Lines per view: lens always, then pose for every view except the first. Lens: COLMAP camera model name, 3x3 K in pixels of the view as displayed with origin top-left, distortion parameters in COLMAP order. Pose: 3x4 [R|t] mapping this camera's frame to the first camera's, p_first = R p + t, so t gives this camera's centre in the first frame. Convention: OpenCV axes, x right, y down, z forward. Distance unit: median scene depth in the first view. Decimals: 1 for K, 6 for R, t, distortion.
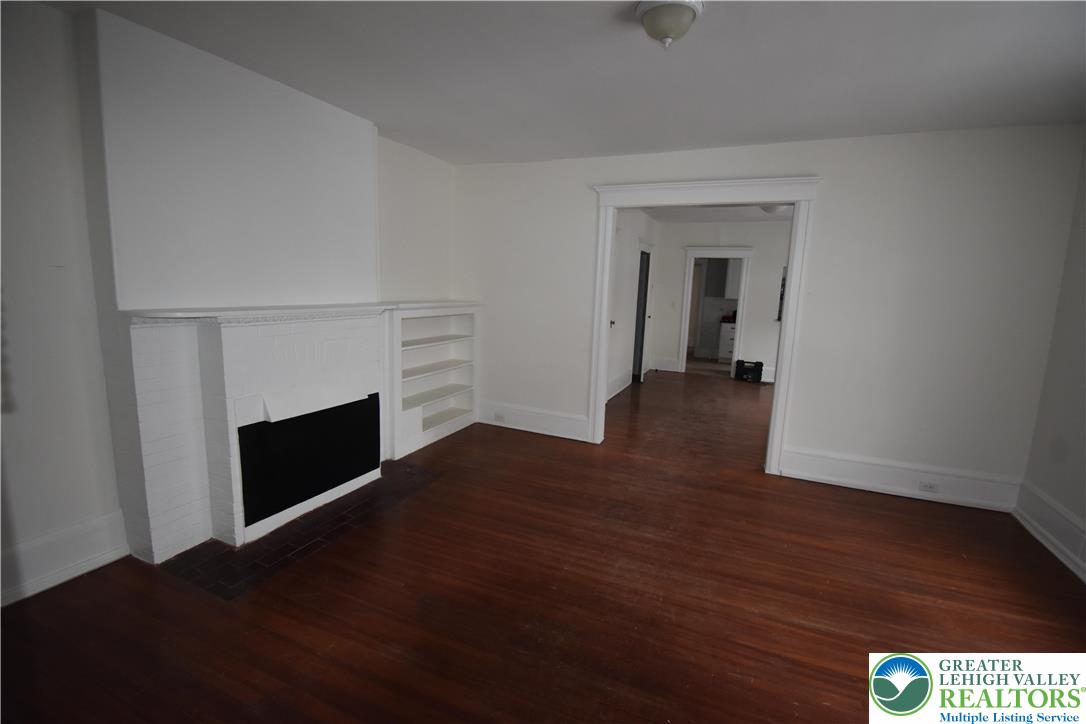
lens RADIAL K [[481.0, 0, 542.7], [0, 481.0, 368.9], [0, 0, 1]] dist [-0.001092, -0.000566]
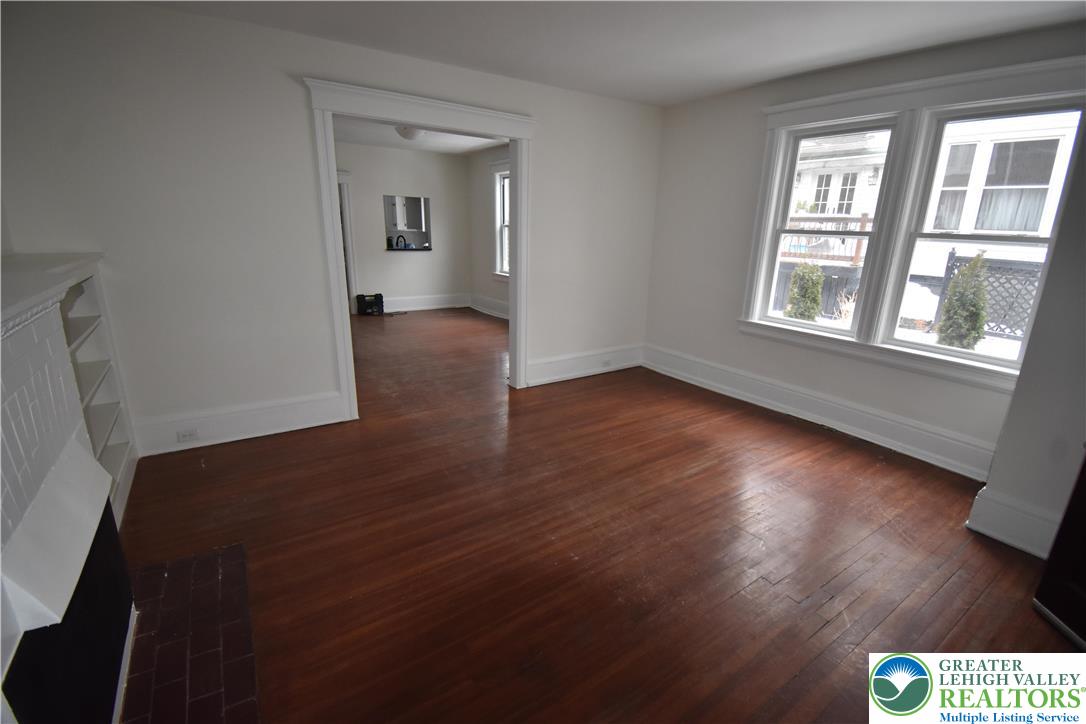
lens RADIAL K [[481.0, 0, 542.7], [0, 481.0, 368.9], [0, 0, 1]] dist [-0.001092, -0.000566]
pose [[0.532778, -0.262599, 0.804480, -0.458578], [0.139684, 0.964885, 0.222451, -0.084127], [-0.834647, -0.006144, 0.550751, 0.363941]]
